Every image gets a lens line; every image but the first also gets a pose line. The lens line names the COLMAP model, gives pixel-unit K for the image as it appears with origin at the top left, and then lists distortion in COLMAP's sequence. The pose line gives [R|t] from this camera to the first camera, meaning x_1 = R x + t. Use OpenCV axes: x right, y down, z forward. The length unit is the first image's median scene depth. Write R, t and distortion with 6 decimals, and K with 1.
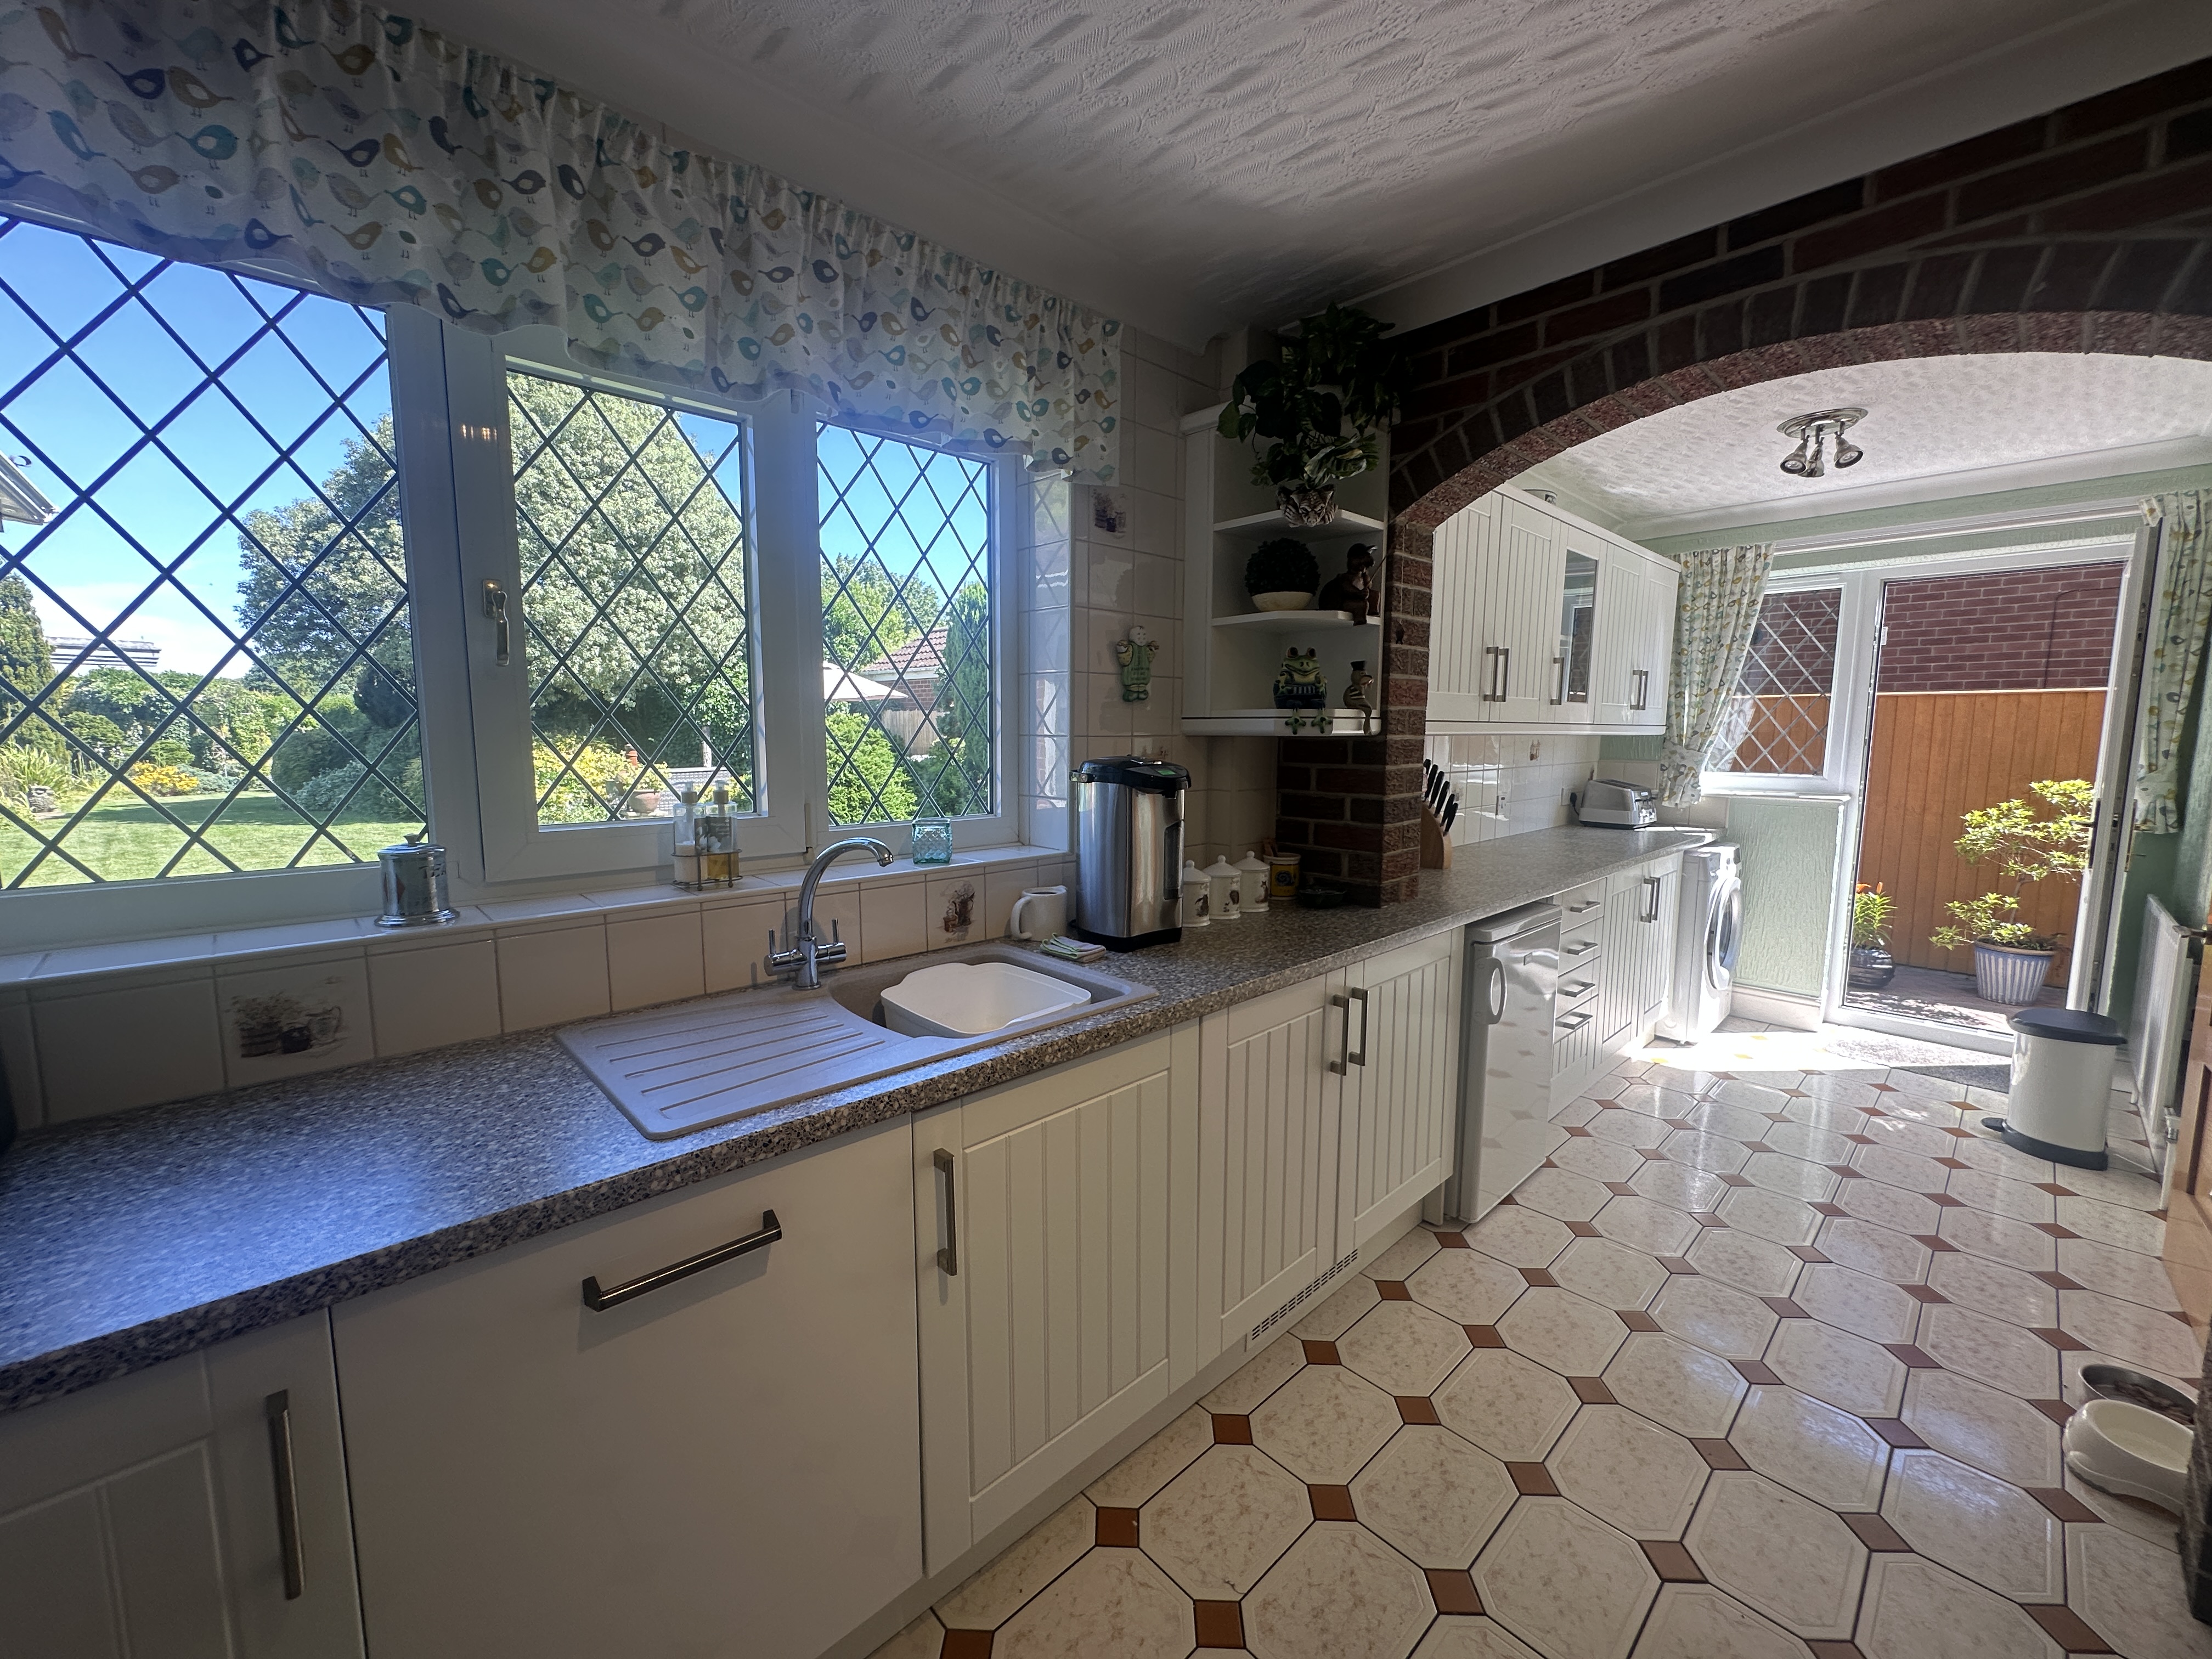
lens RADIAL K [[879.3, 0, 1101.1], [0, 879.3, 829.1], [0, 0, 1]] dist [-0.001965, 0.000279]
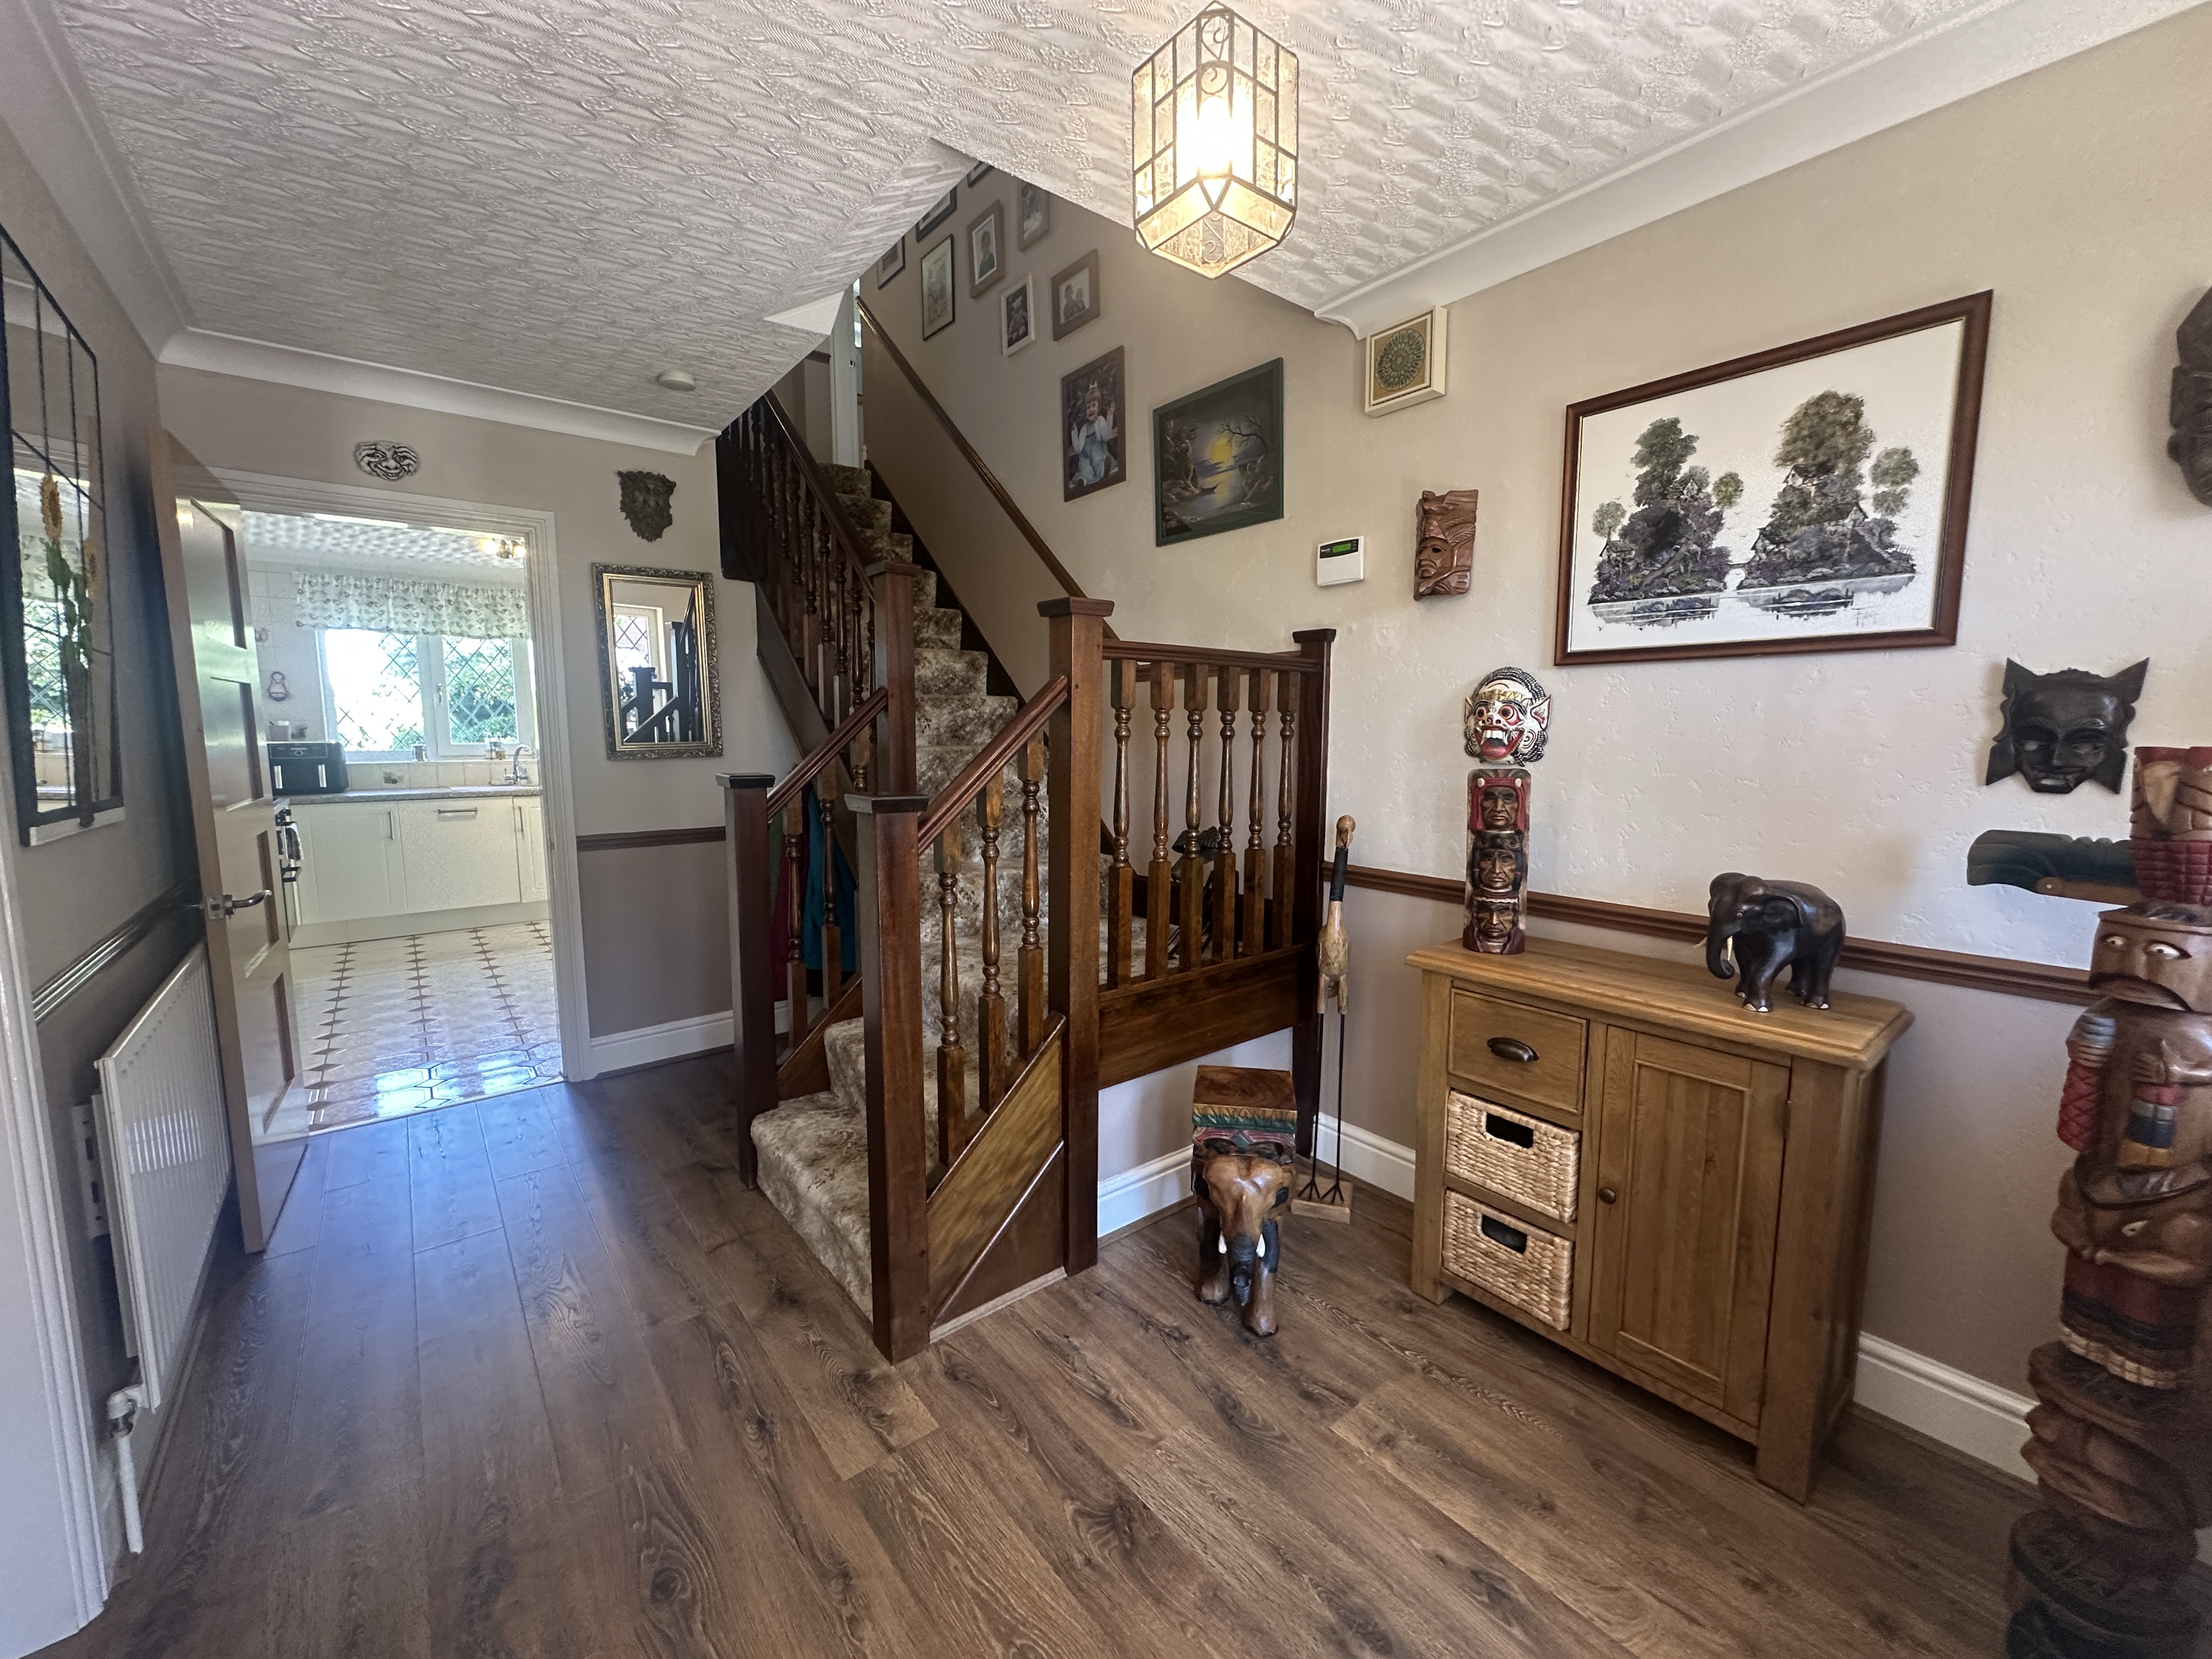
lens RADIAL K [[879.3, 0, 1104.8], [0, 879.3, 825.1], [0, 0, 1]] dist [-0.001965, 0.000279]
pose [[0.996829, 0.010317, -0.078898, 2.299253], [-0.010165, 0.999946, 0.002337, 0.289651], [0.078918, -0.001528, 0.996880, -2.399238]]
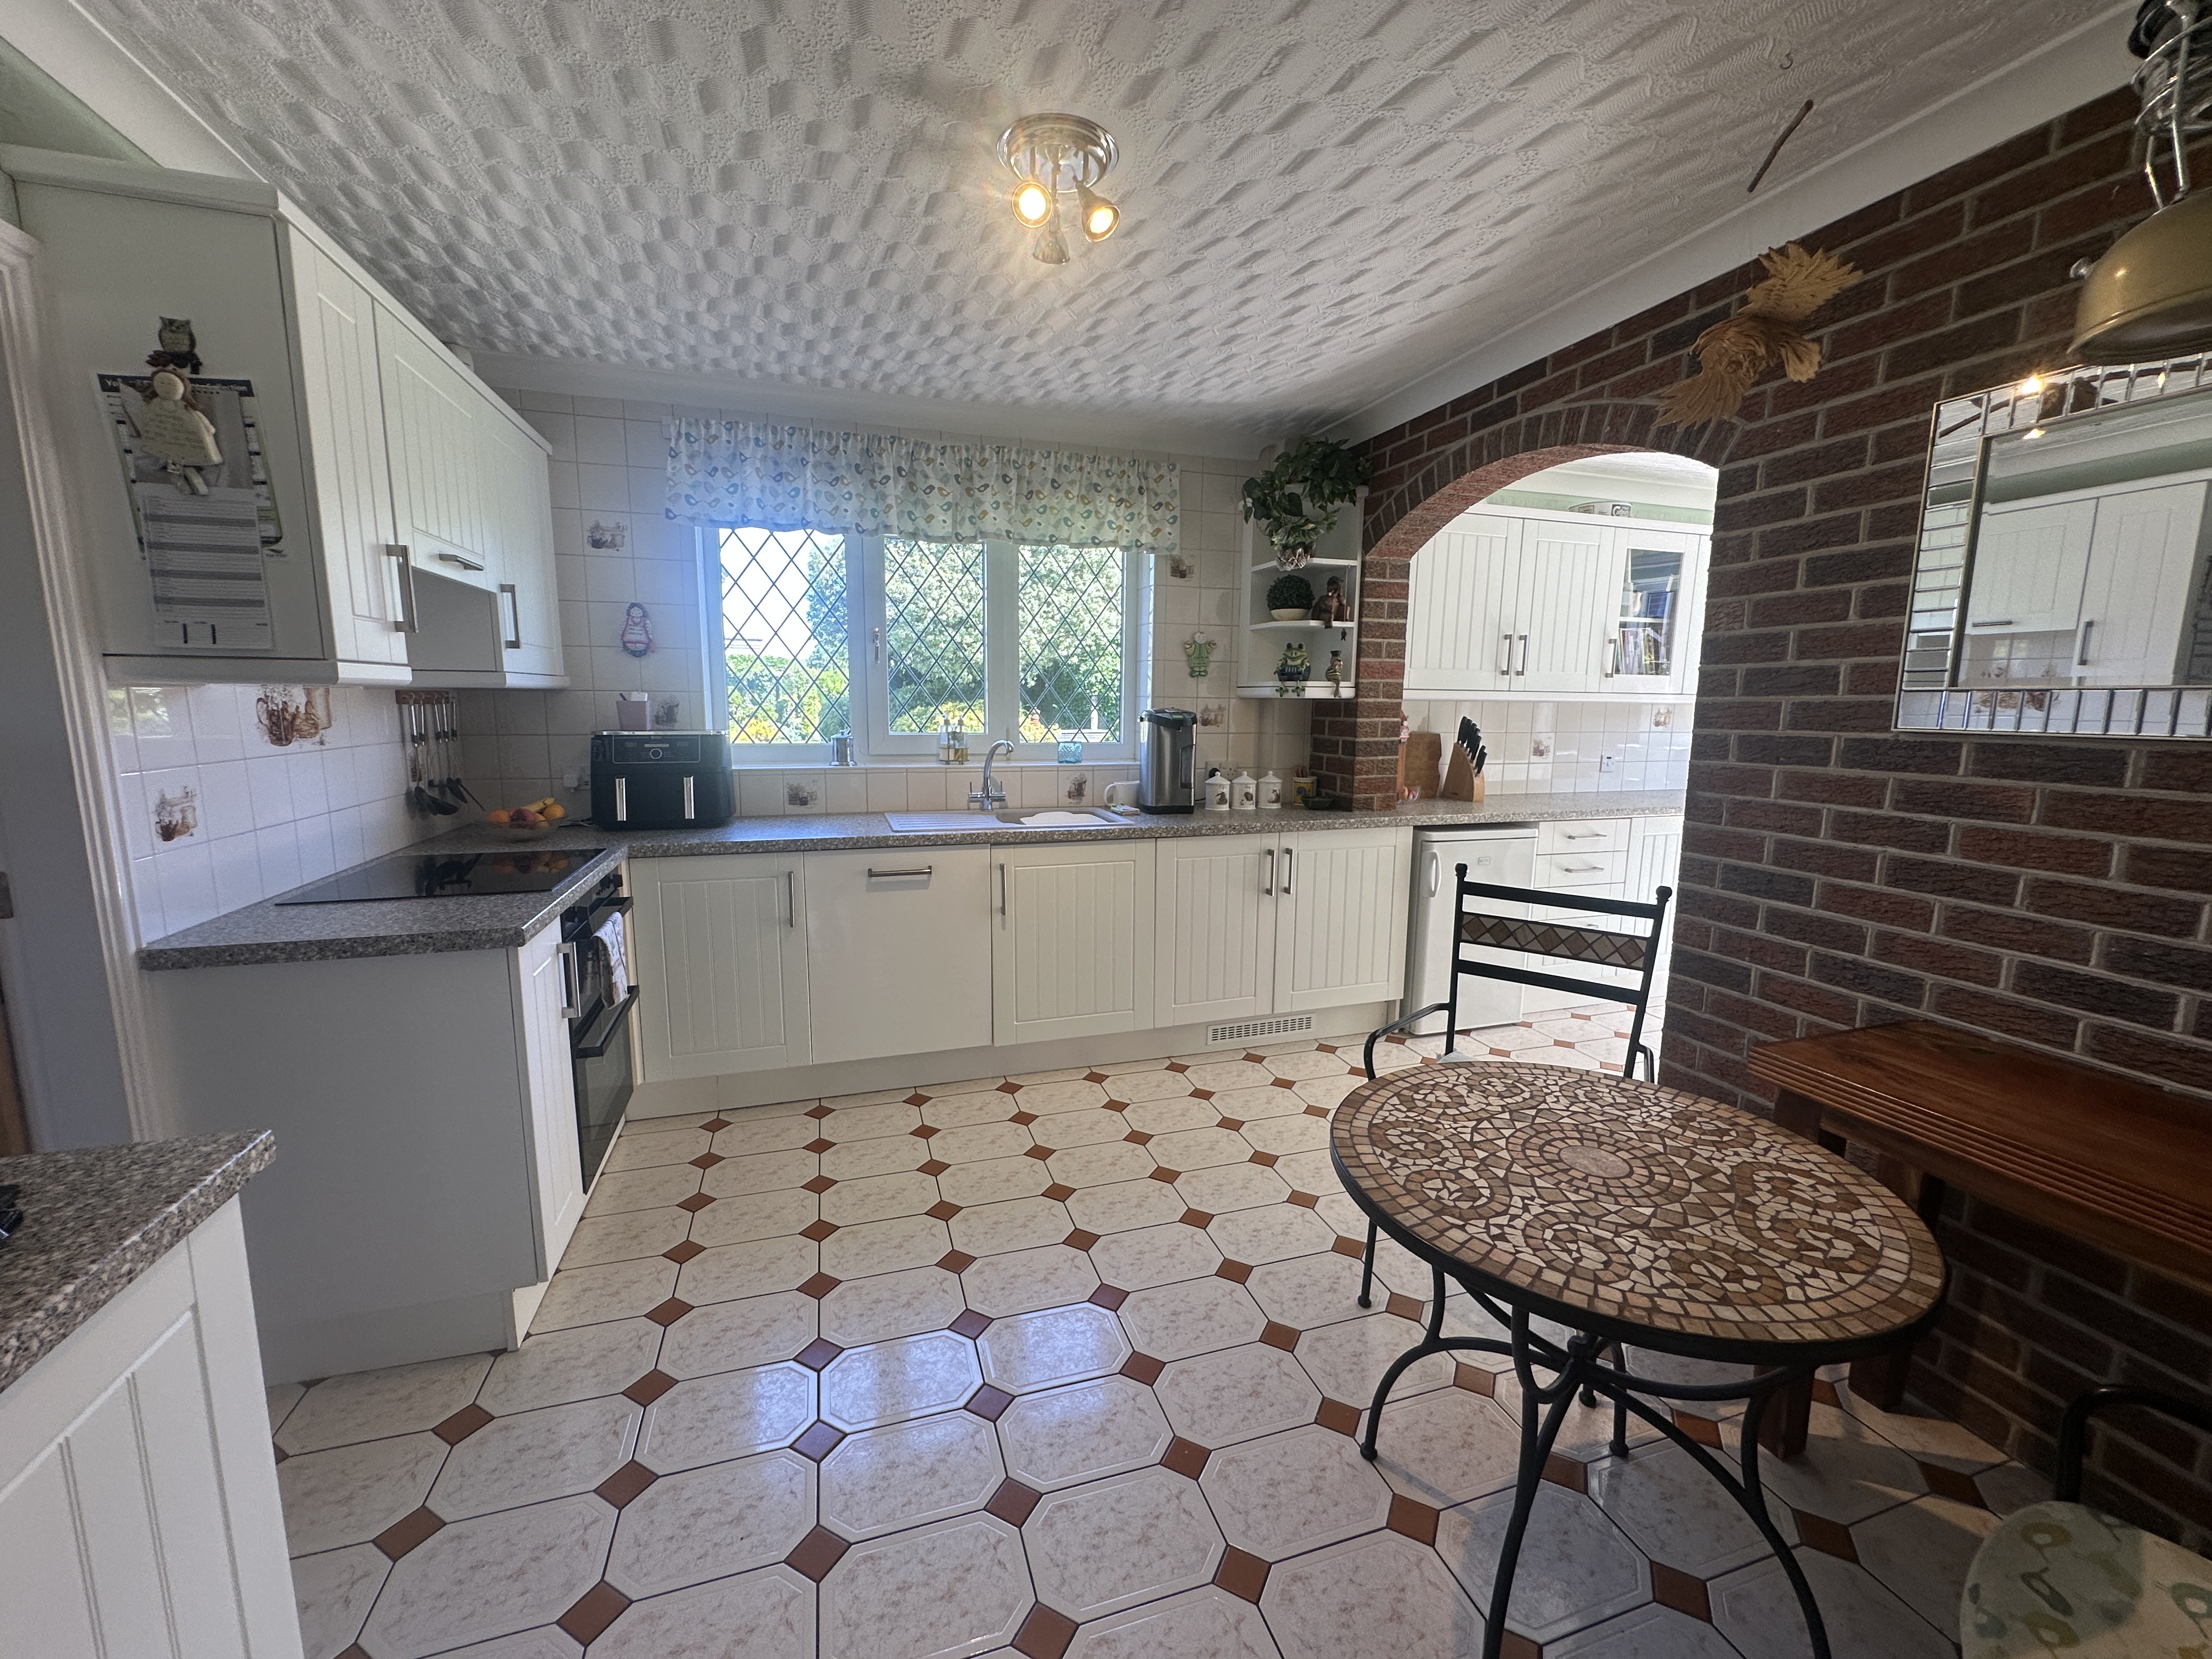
lens RADIAL K [[879.3, 0, 1107.0], [0, 879.3, 826.6], [0, 0, 1]] dist [-0.001965, 0.000279]
pose [[0.901209, 0.070083, -0.427681, 0.757775], [-0.058259, 0.997472, 0.040691, 0.100515], [0.429451, -0.011755, 0.903014, -0.729160]]
